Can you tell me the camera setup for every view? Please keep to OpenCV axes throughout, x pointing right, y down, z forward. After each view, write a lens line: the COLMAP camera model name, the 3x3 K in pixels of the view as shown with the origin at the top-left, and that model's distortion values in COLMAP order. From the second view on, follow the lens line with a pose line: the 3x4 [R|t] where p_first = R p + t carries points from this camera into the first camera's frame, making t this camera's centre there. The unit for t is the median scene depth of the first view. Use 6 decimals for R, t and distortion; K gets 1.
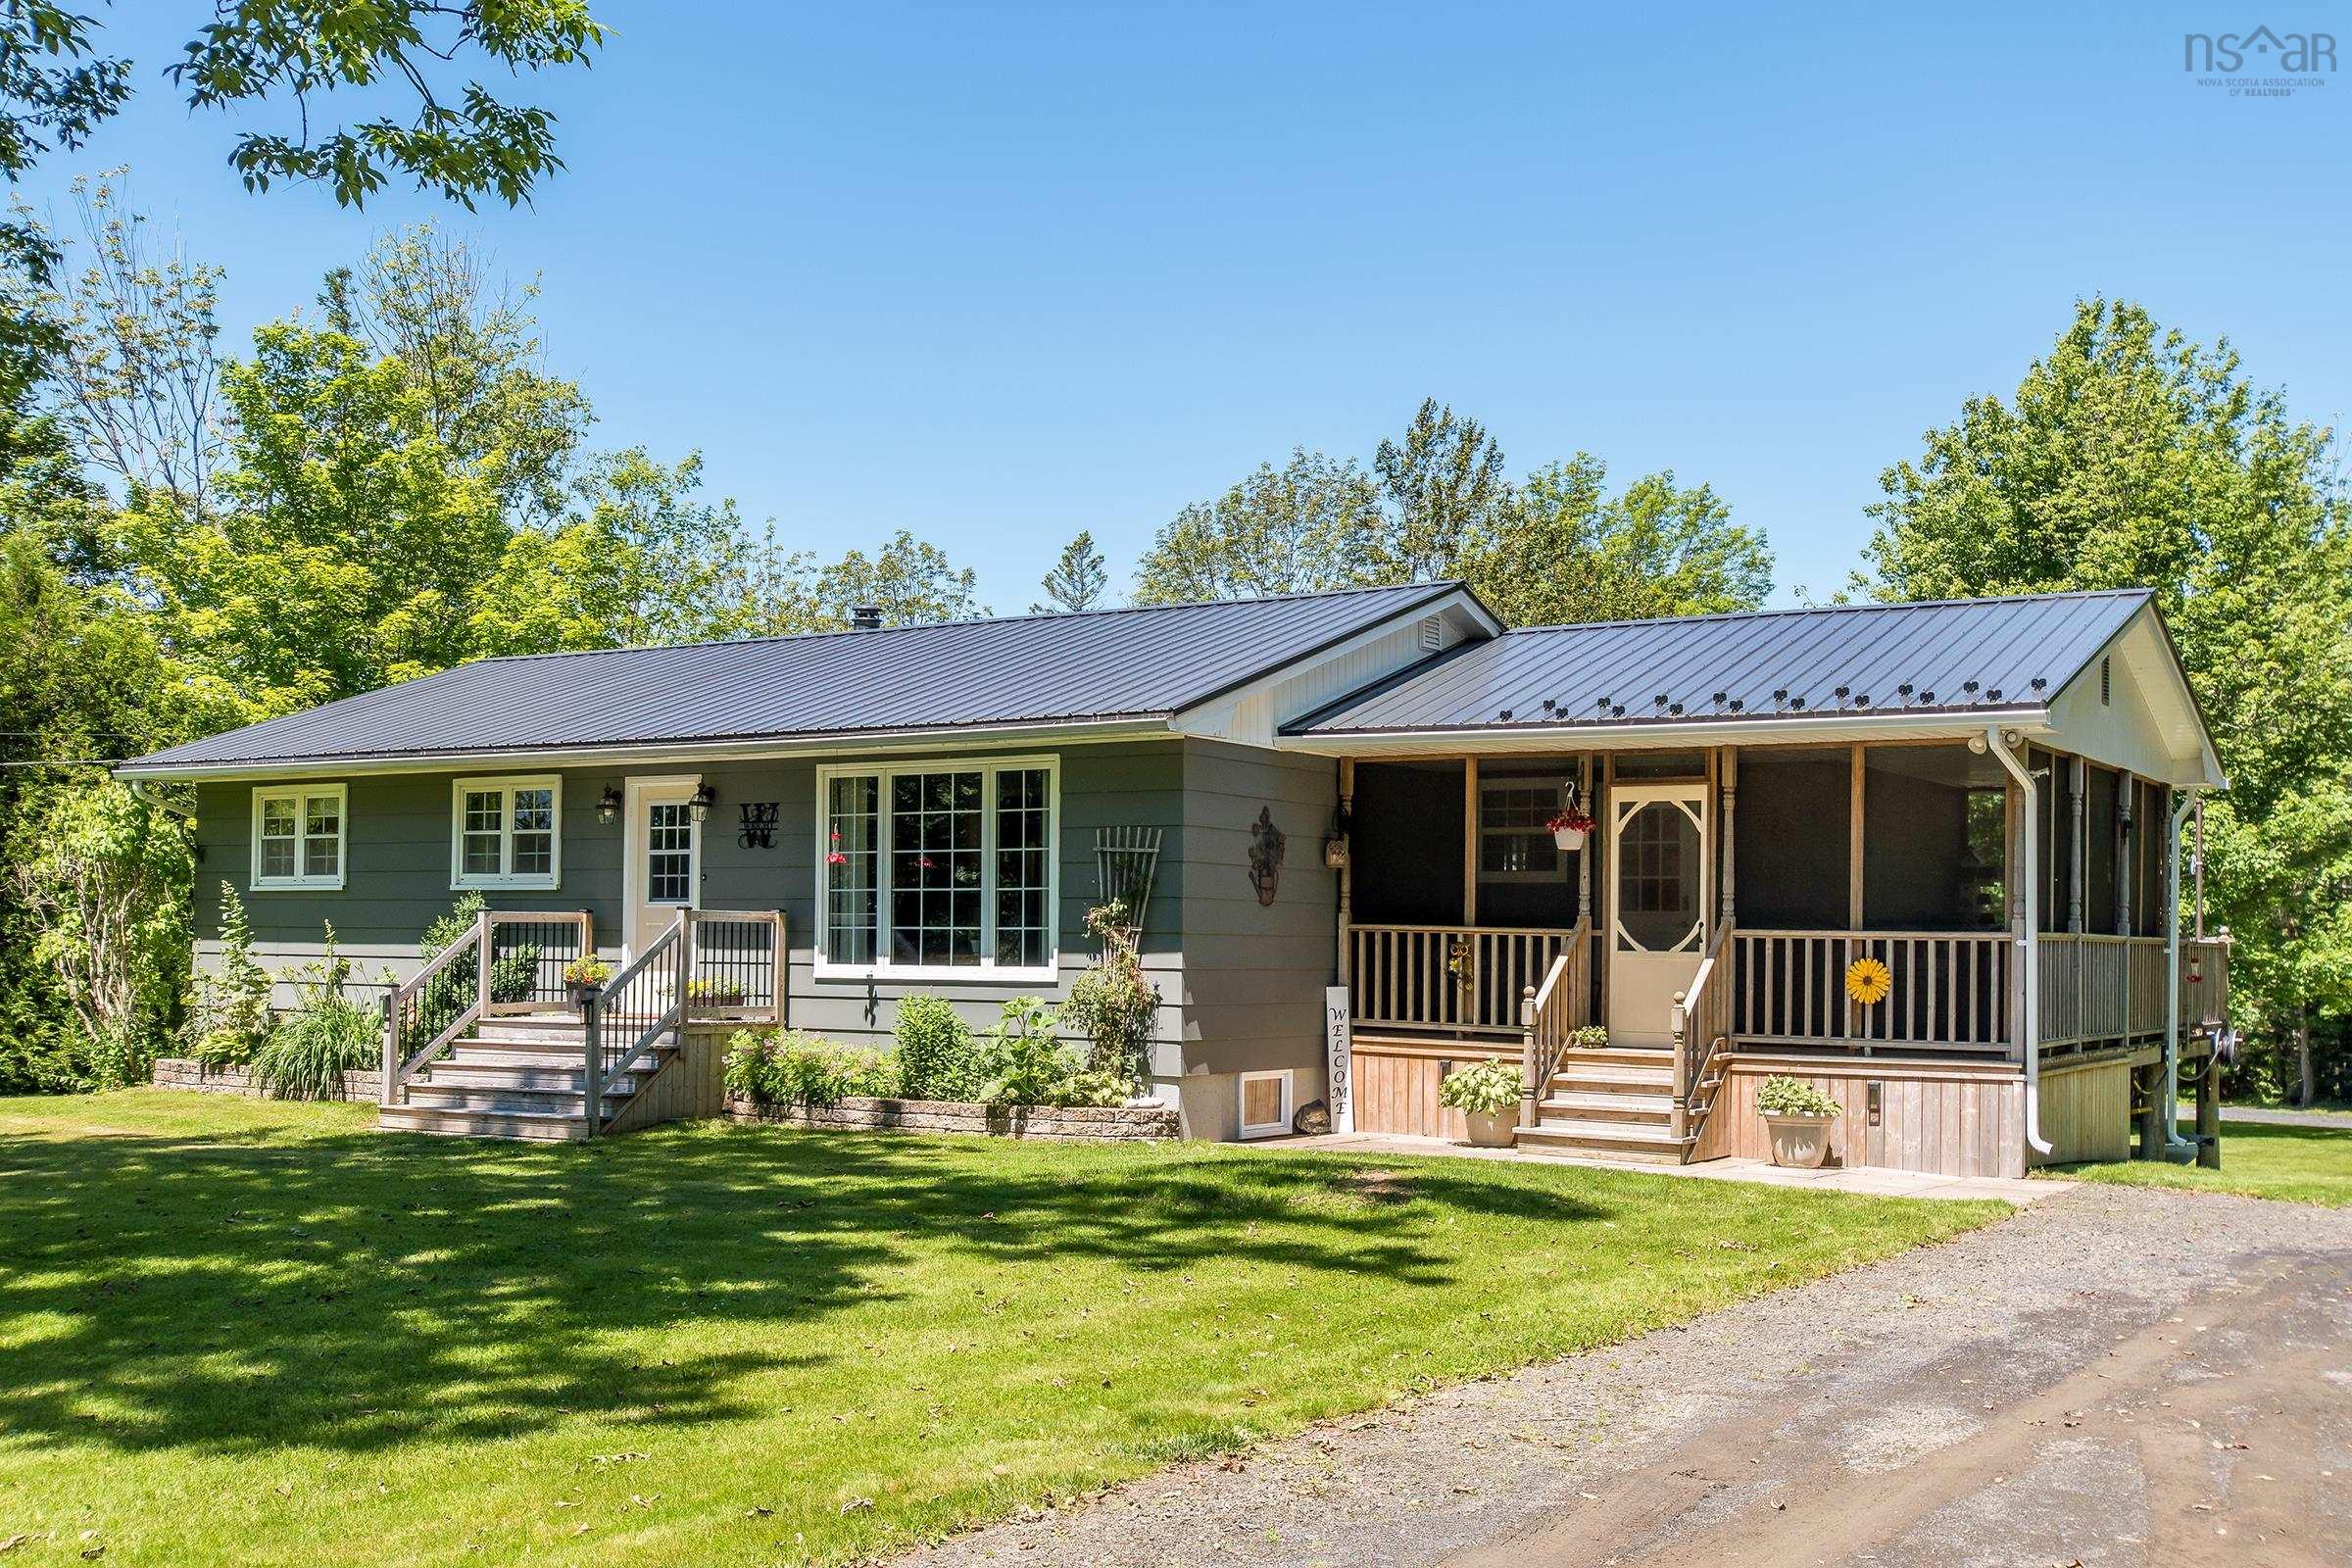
lens RADIAL K [[2454.5, 0, 1179.0], [0, 2454.5, 797.0], [0, 0, 1]] dist [-0.008317, 0.000000]
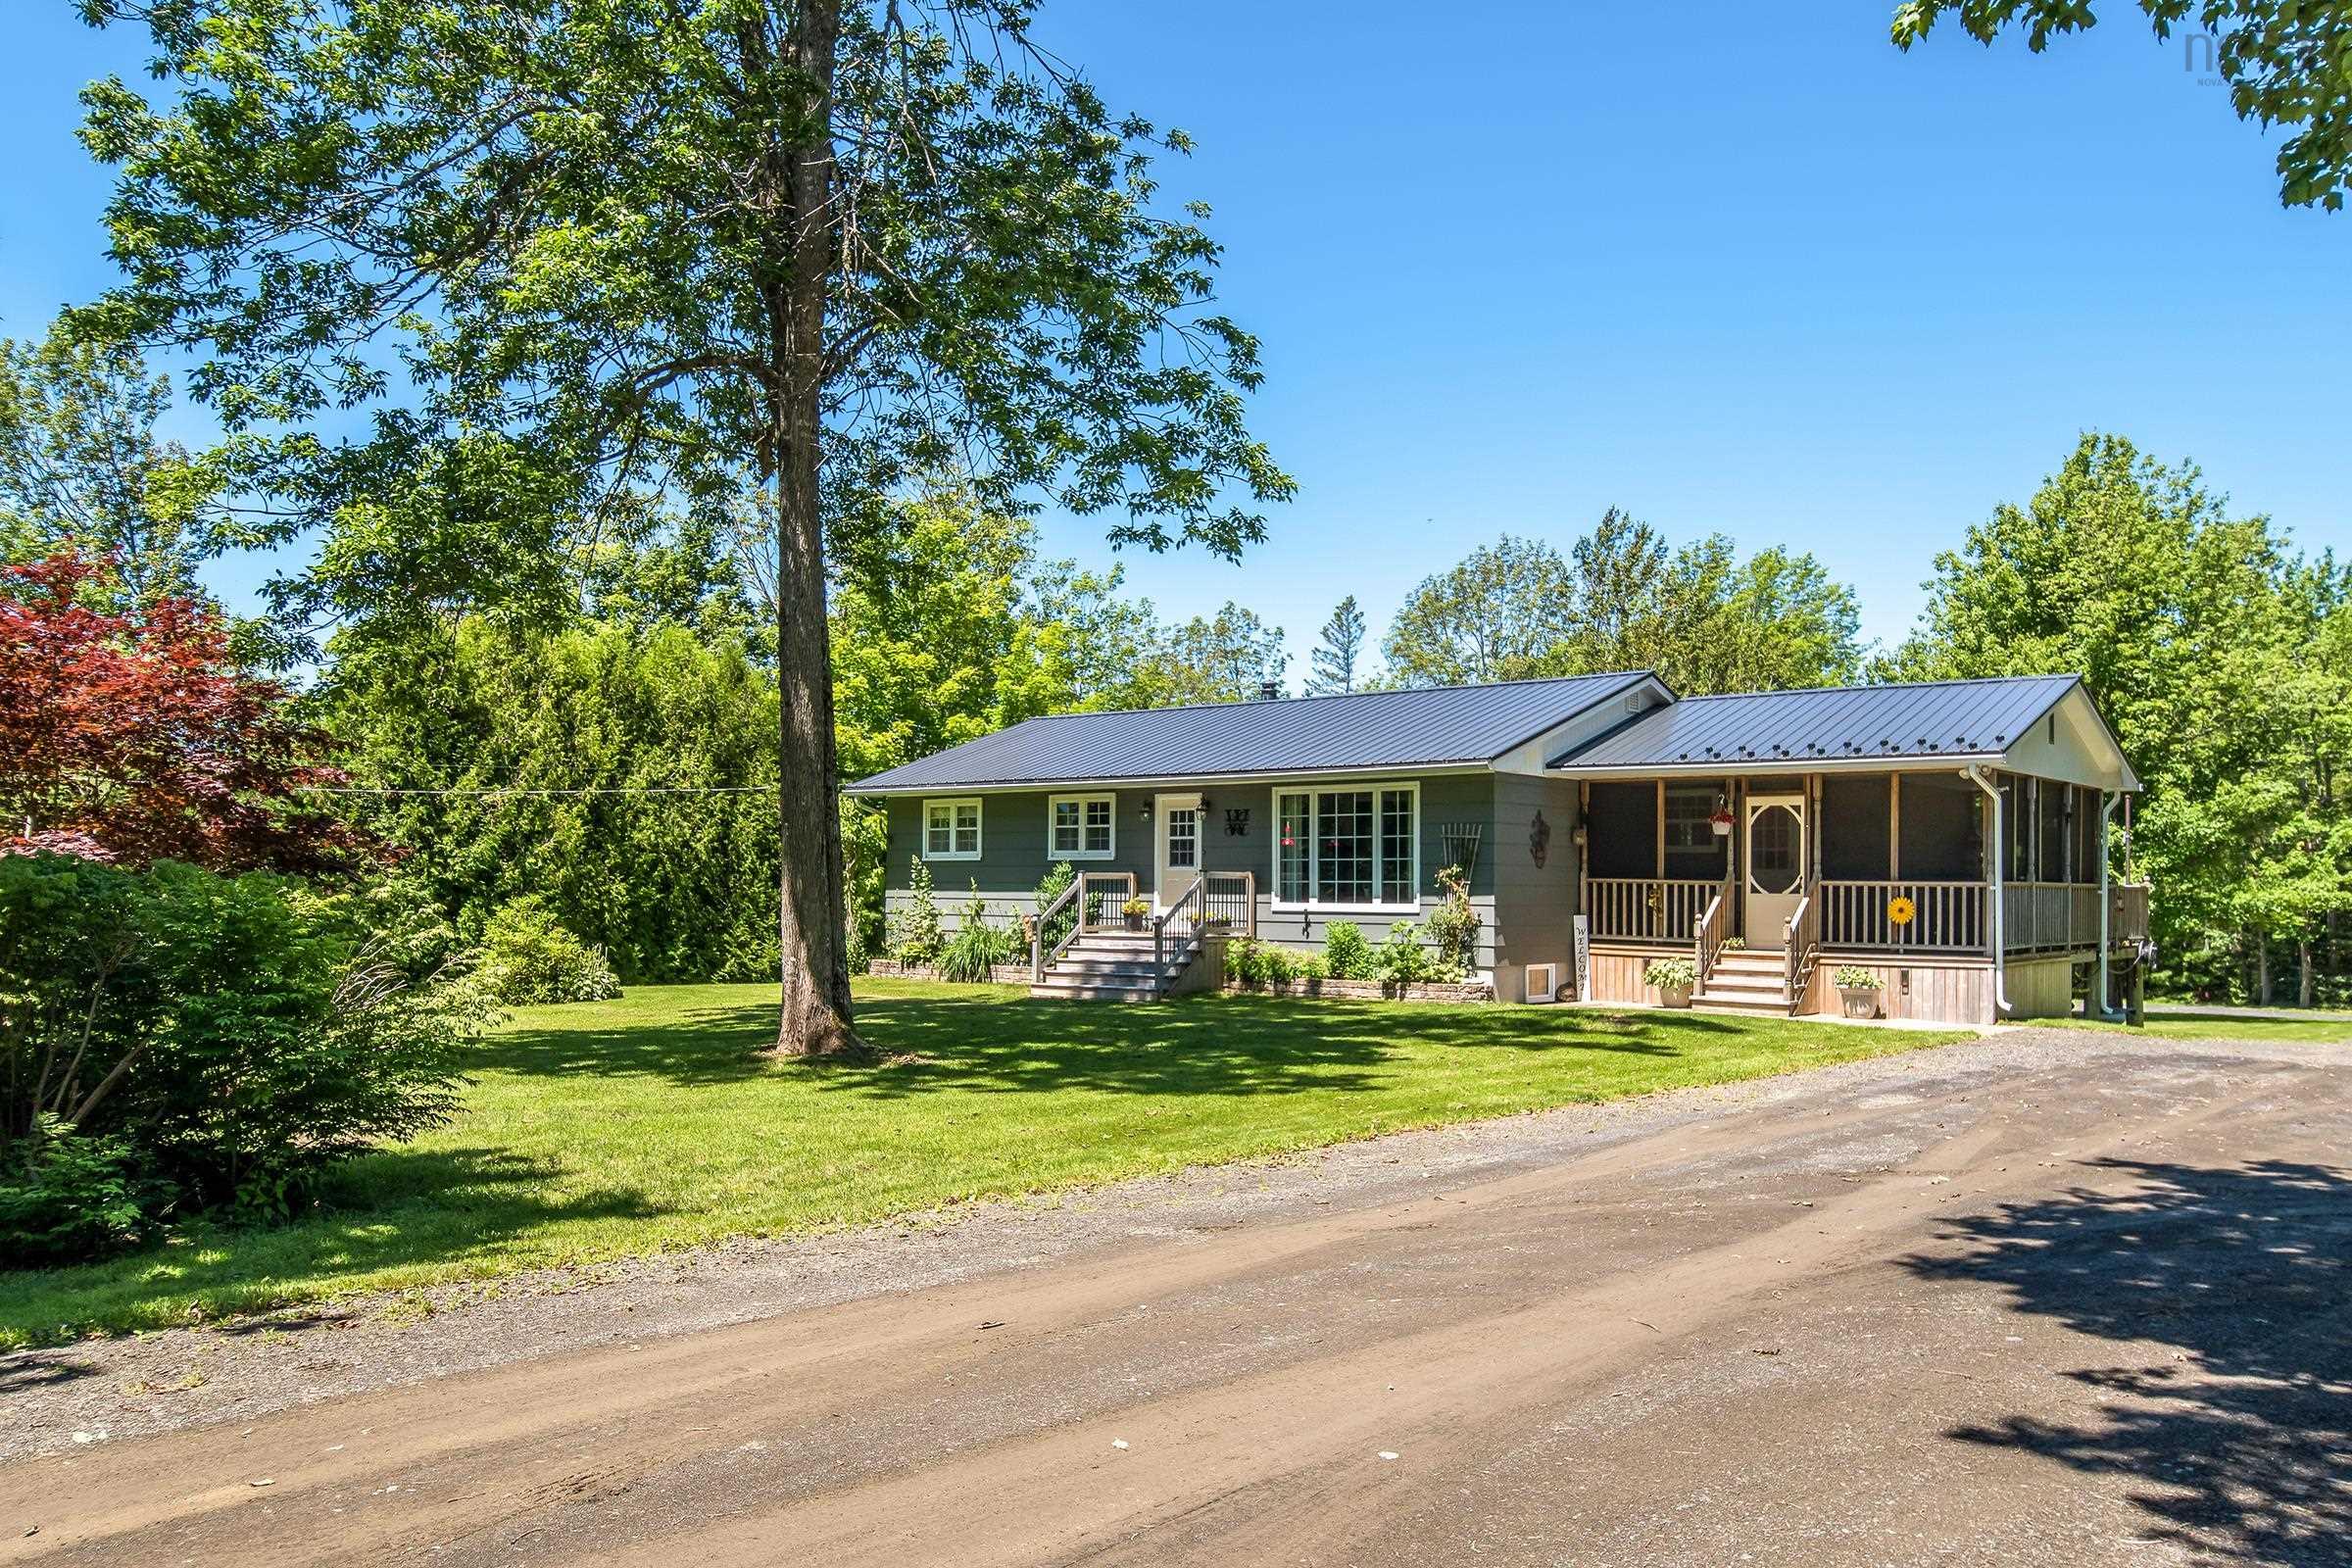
lens RADIAL K [[1805.7, 0, 1187.2], [0, 1805.7, 823.1], [0, 0, 1]] dist [-0.021426, 0.014558]
pose [[0.992473, -0.008140, -0.122193, -0.048495], [0.010957, 0.999689, 0.022394, -0.015814], [0.121973, -0.023564, 0.992254, -0.248377]]
